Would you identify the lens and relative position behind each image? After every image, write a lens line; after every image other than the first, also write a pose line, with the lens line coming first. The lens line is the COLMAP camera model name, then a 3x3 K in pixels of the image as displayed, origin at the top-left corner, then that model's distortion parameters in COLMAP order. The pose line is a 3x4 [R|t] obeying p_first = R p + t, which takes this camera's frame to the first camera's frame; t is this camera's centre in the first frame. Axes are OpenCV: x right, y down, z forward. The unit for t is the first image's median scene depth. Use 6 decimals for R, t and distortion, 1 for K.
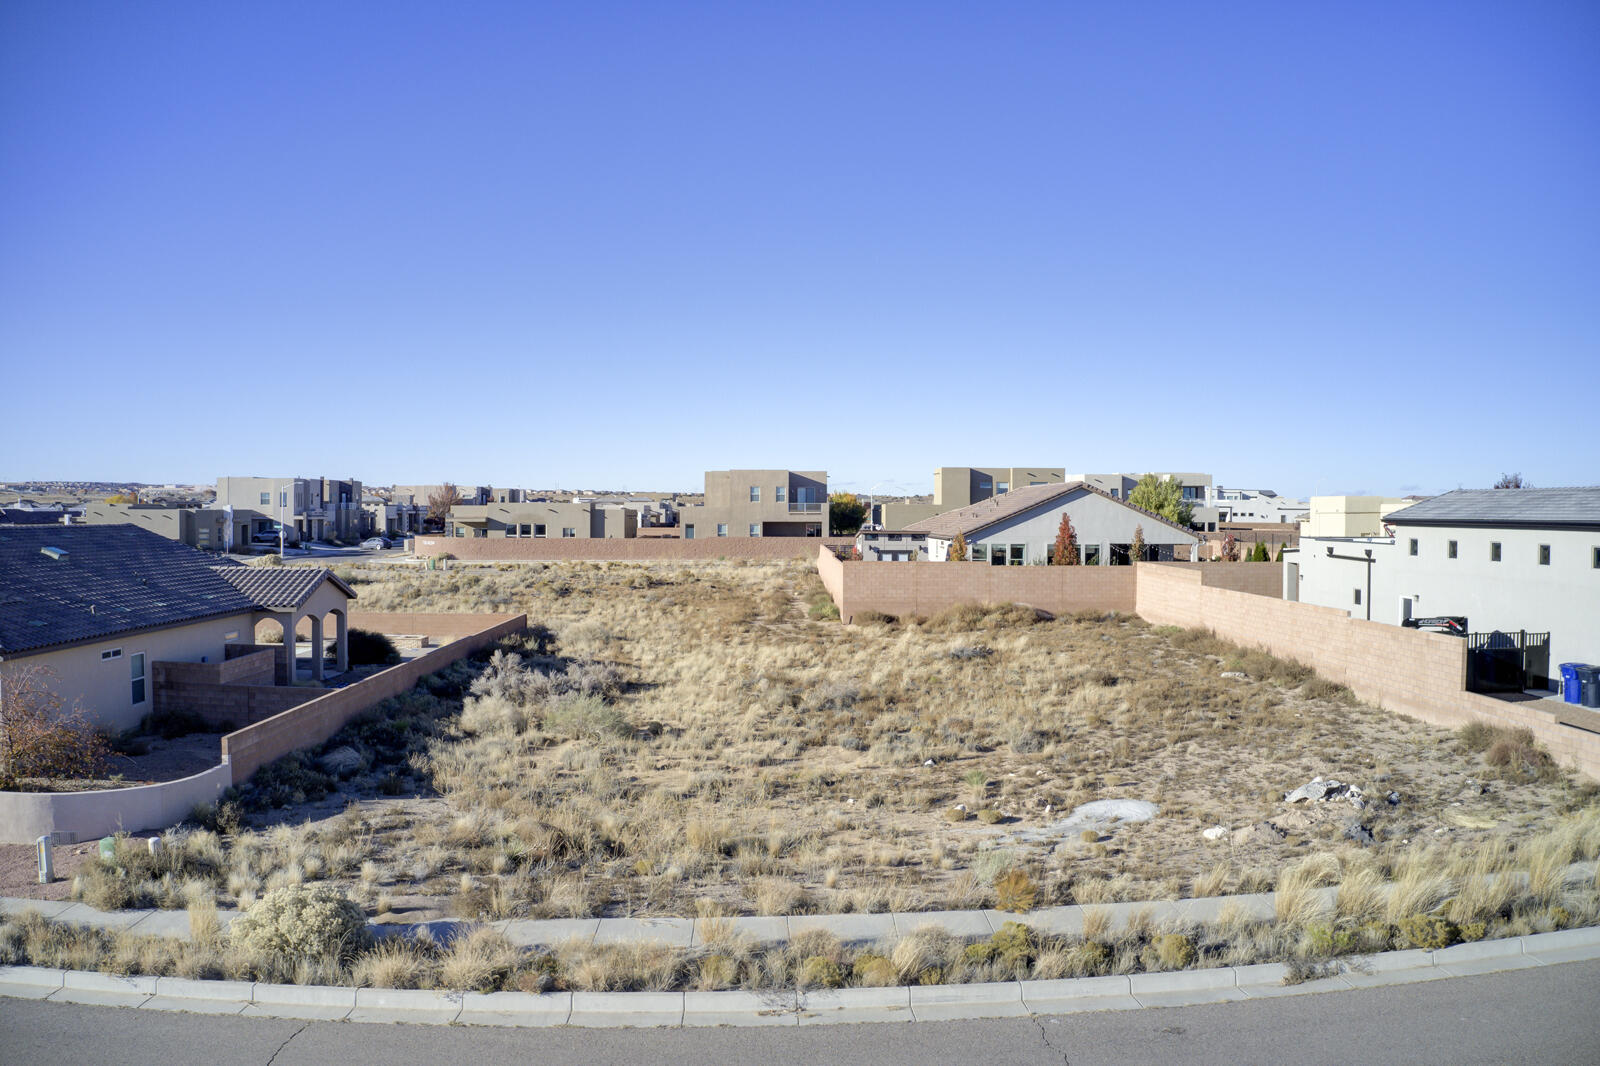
lens RADIAL K [[1248.3, 0, 800.0], [0, 1248.3, 533.0], [0, 0, 1]] dist [-0.183283, -0.000975]
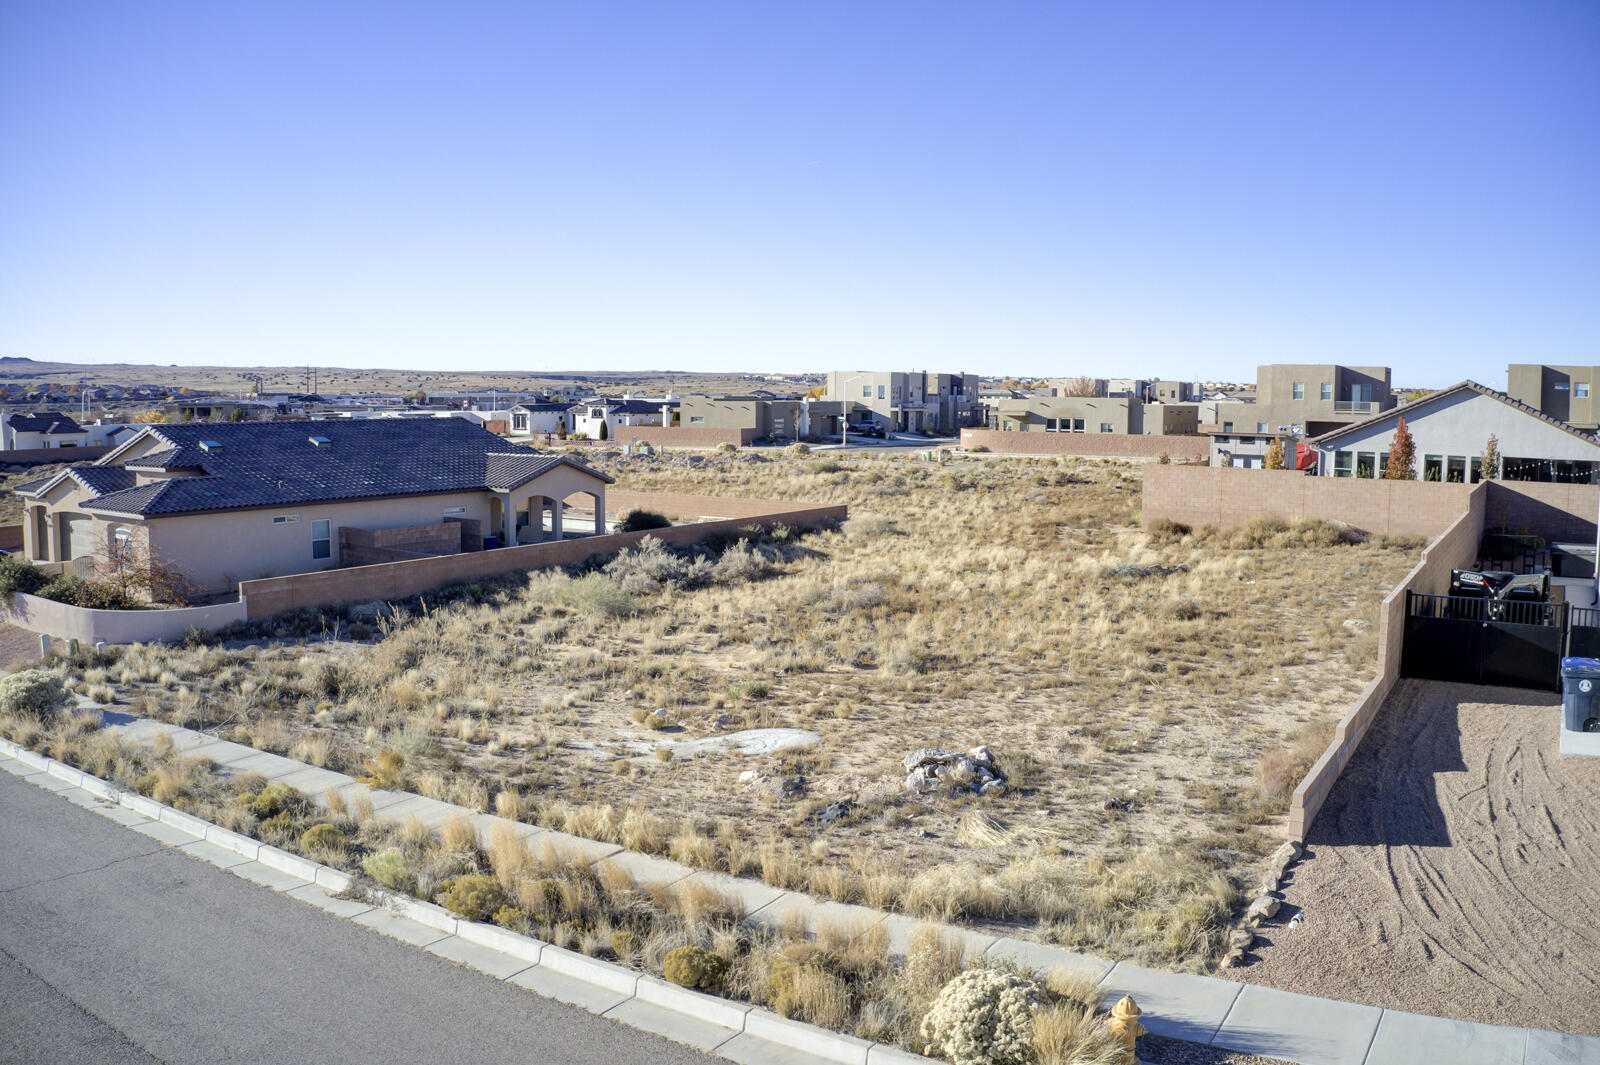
lens RADIAL K [[1248.3, 0, 800.0], [0, 1248.3, 532.5], [0, 0, 1]] dist [-0.183283, -0.000975]
pose [[0.822505, 0.061193, -0.565457, 0.341294], [-0.011956, 0.995836, 0.090377, -0.006325], [0.568632, -0.067575, 0.819811, 0.107262]]
